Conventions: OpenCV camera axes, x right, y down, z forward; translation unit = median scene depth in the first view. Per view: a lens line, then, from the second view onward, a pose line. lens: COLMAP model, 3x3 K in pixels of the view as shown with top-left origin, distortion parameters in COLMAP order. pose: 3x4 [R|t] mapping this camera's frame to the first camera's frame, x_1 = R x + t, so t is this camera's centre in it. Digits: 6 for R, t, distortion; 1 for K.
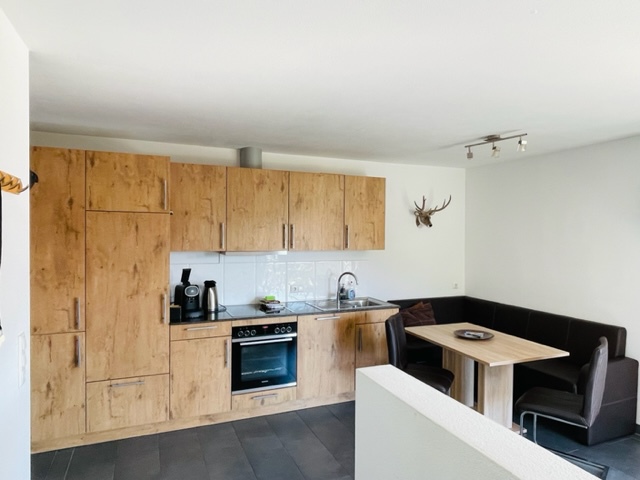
lens RADIAL K [[413.2, 0, 319.3], [0, 413.2, 237.5], [0, 0, 1]] dist [0.011588, 0.000850]
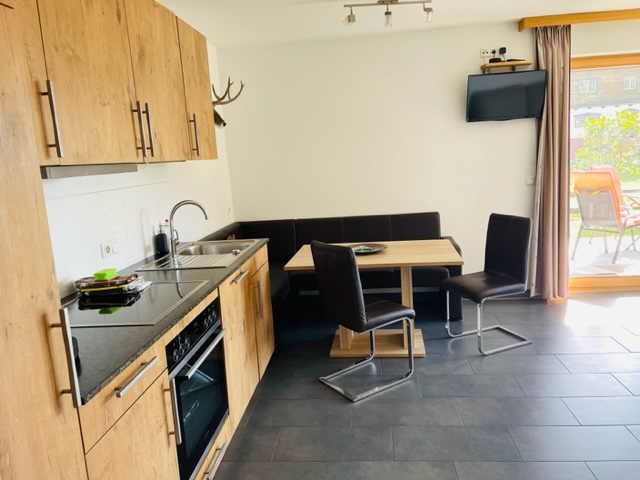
lens RADIAL K [[487.6, 0, 316.6], [0, 487.6, 235.6], [0, 0, 1]] dist [0.051120, -0.058201]
pose [[0.473195, -0.178474, 0.862690, -0.518083], [0.074042, 0.983856, 0.162928, 0.041628], [-0.877841, -0.013222, 0.478770, 0.623888]]
